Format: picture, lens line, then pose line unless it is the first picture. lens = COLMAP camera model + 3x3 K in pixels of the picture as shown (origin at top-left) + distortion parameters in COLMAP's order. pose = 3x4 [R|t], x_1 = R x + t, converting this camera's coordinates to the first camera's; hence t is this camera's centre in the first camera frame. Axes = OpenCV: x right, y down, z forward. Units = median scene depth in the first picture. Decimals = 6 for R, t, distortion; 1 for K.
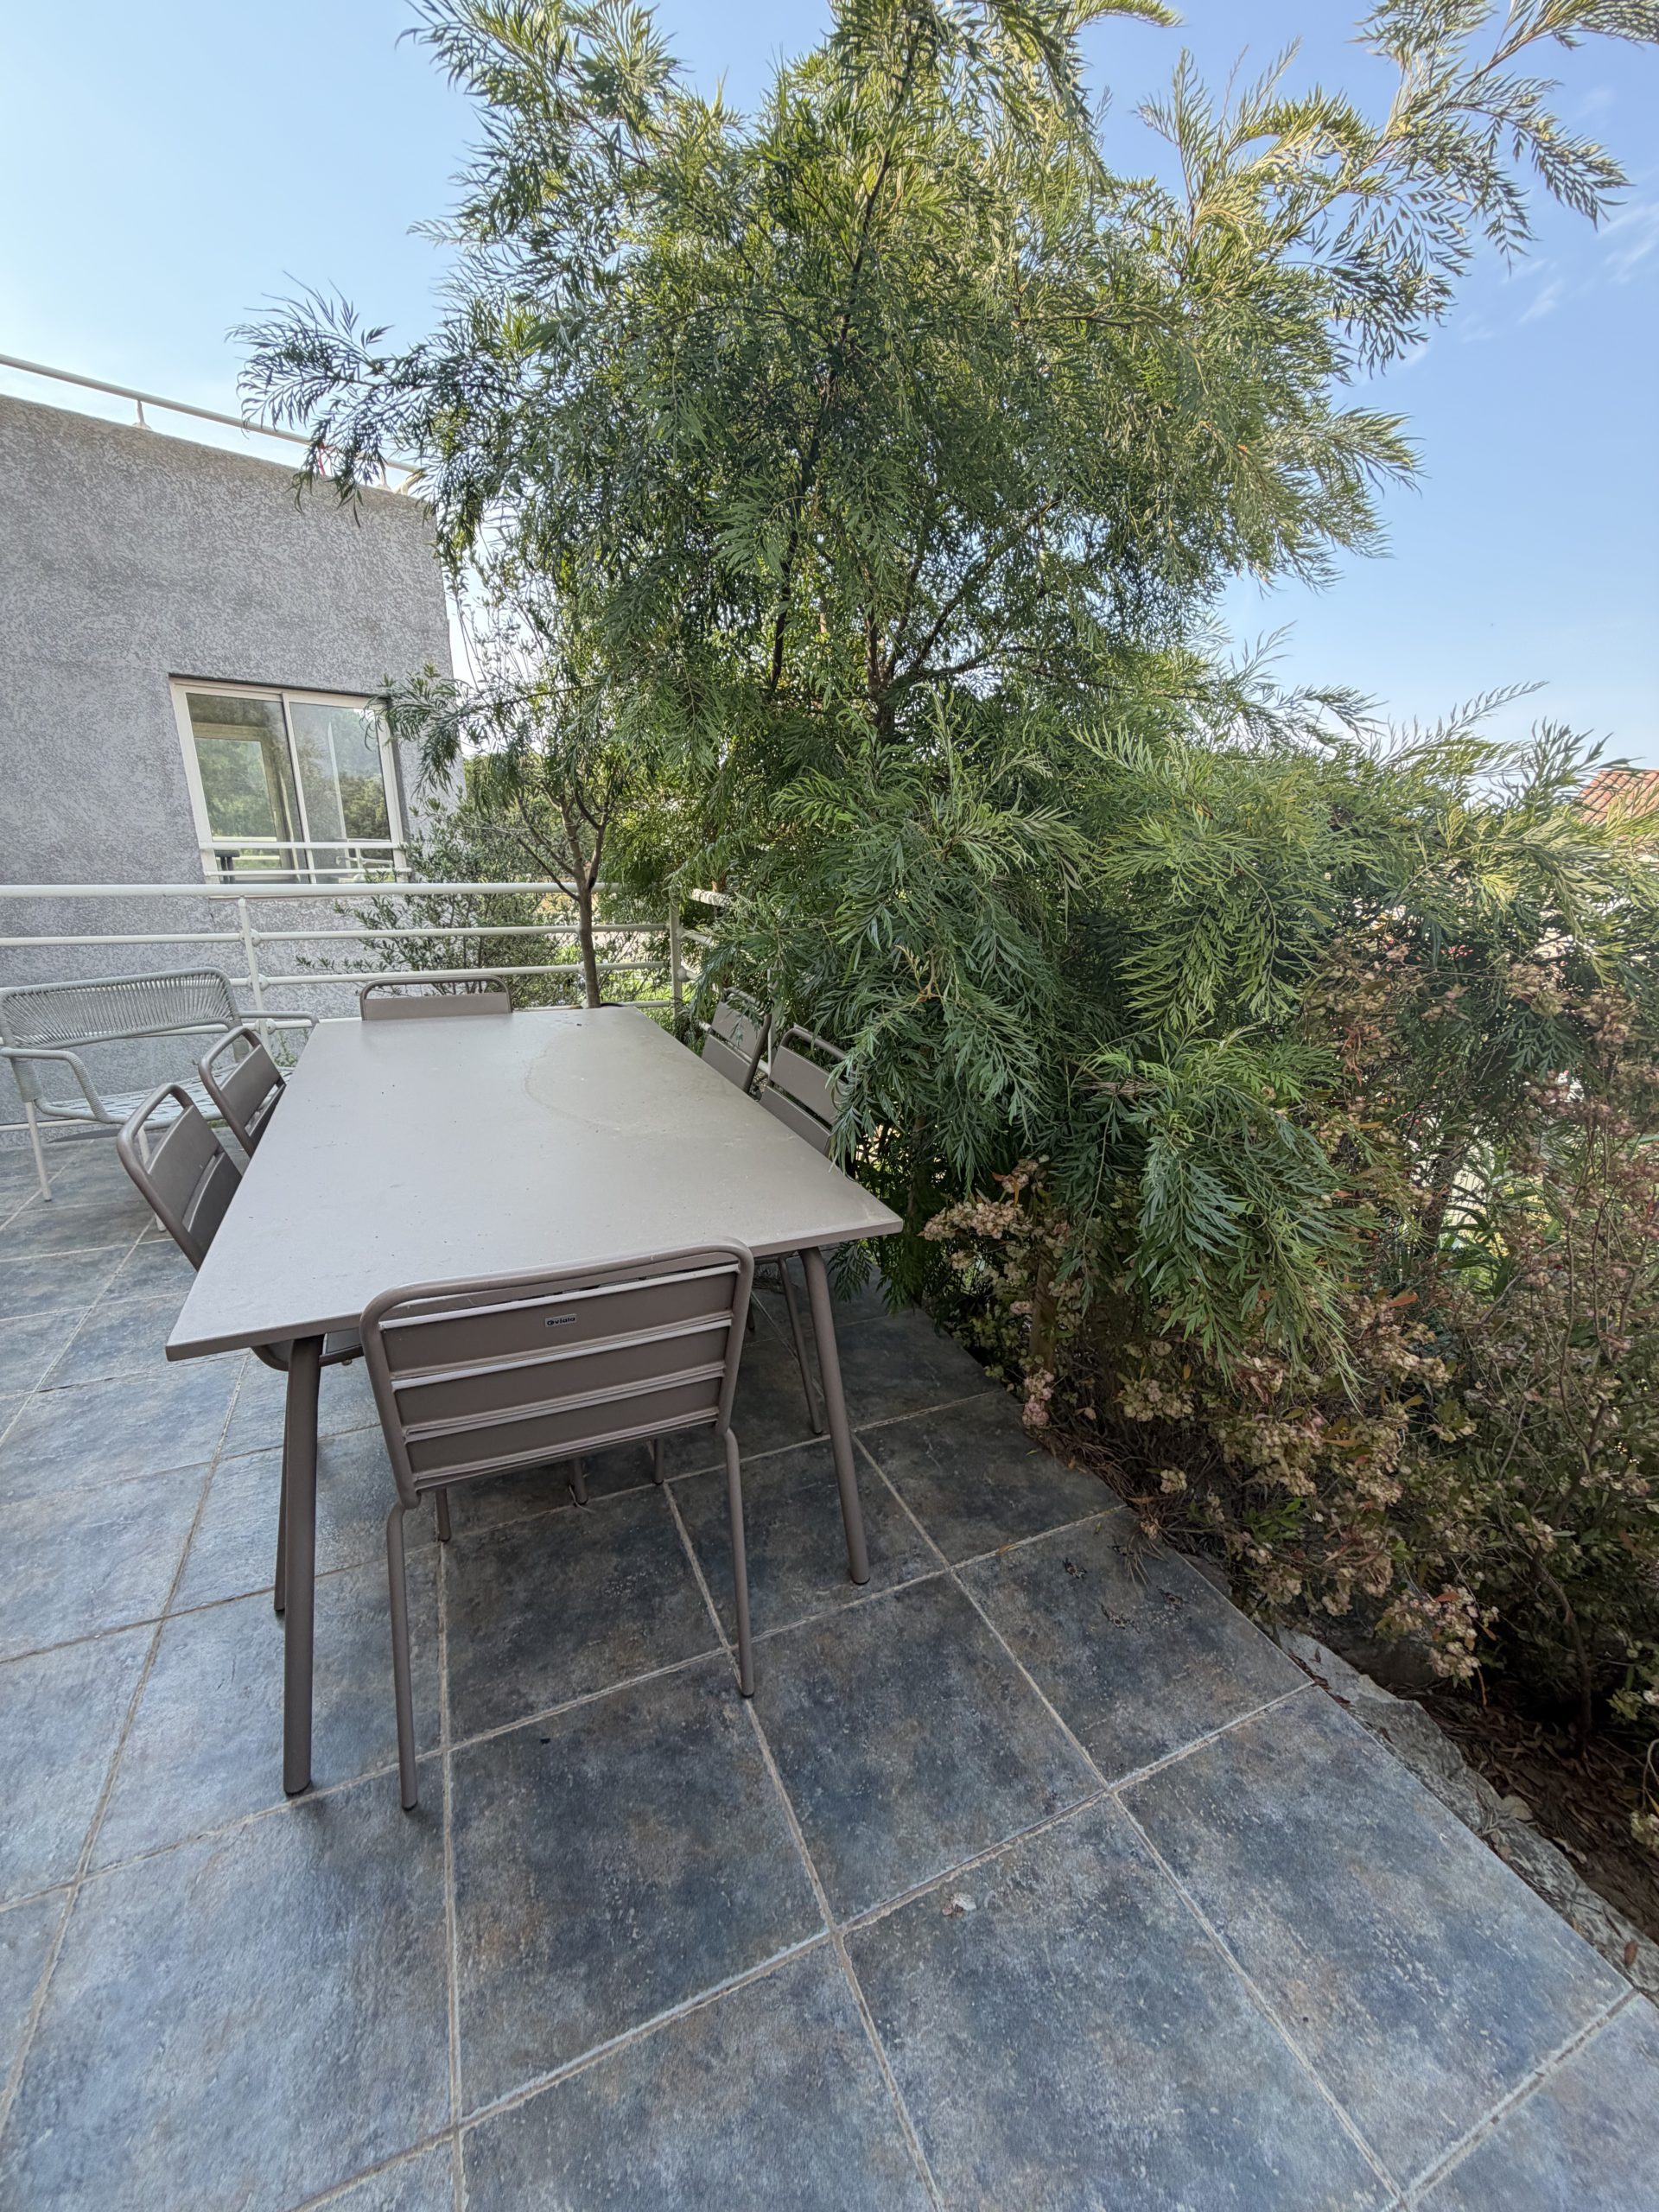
lens RADIAL K [[880.0, 0, 829.5], [0, 880.0, 1106.0], [0, 0, 1]] dist [-0.000384, -0.000202]
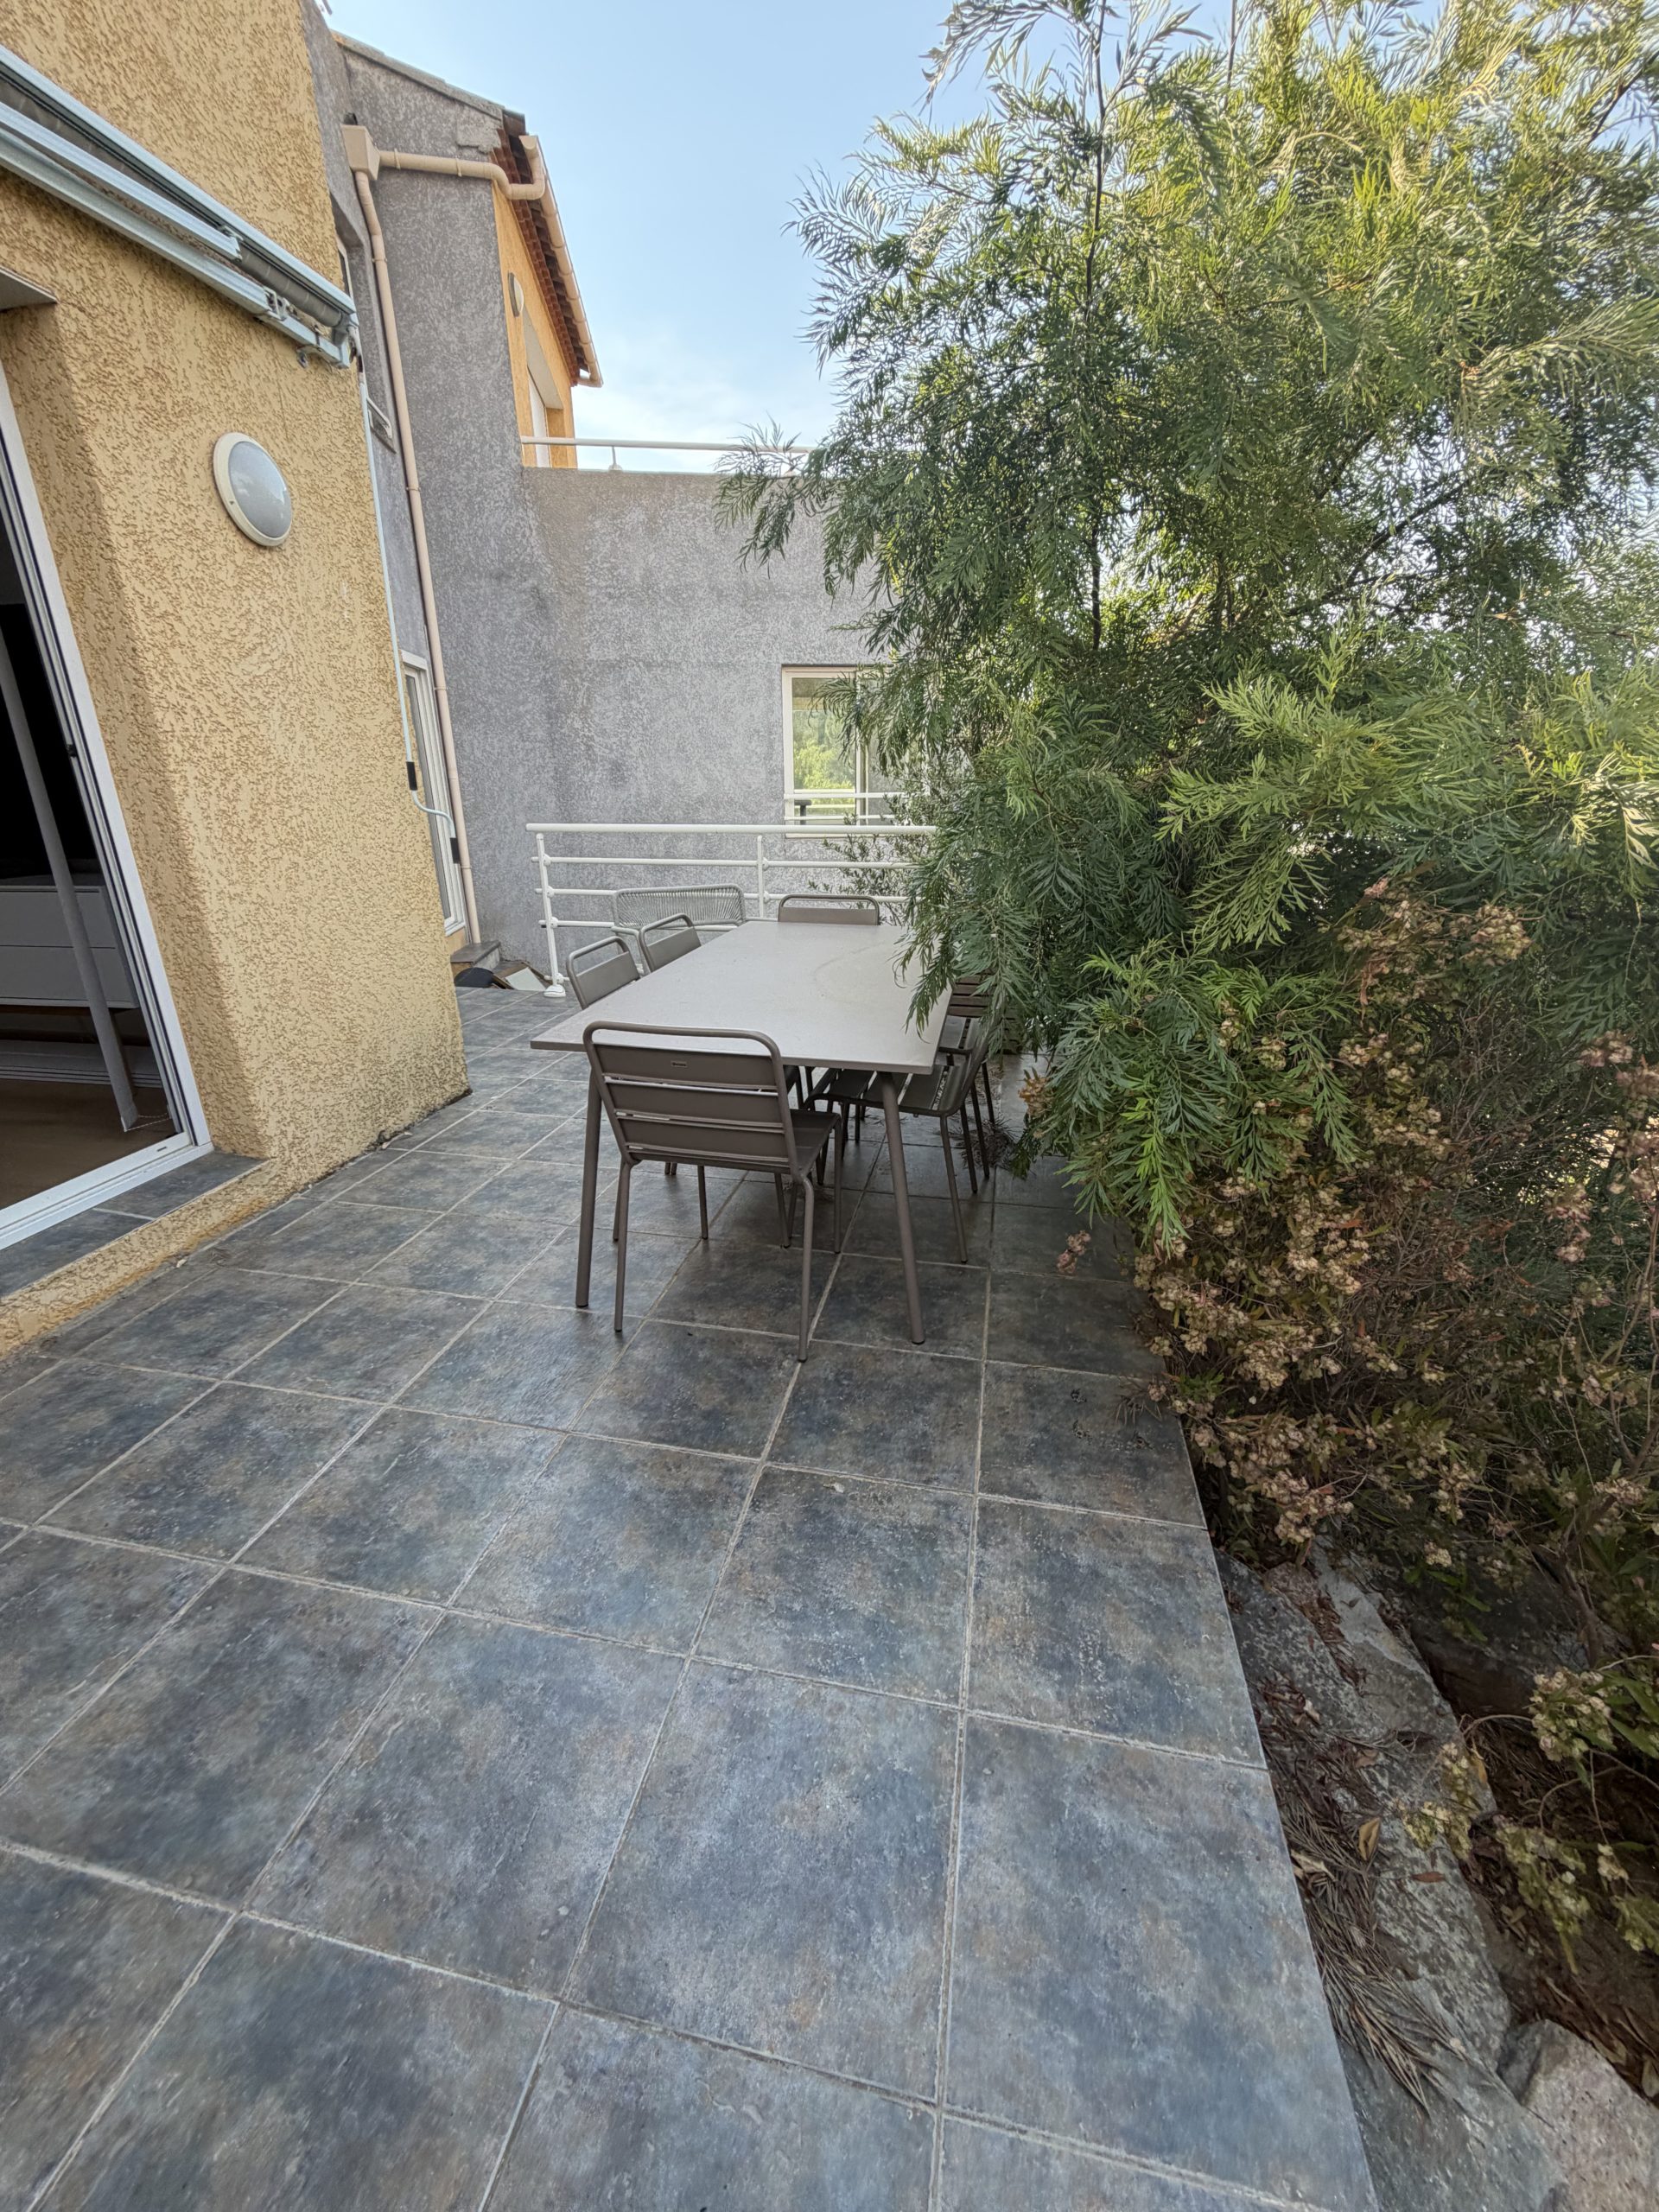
lens RADIAL K [[877.8, 0, 829.5], [0, 877.8, 1106.0], [0, 0, 1]] dist [-0.001294, -0.000021]
pose [[0.813658, 0.183145, -0.551742, 0.661656], [-0.151780, 0.983086, 0.102493, 0.066191], [0.561181, 0.000349, 0.827693, -0.220656]]
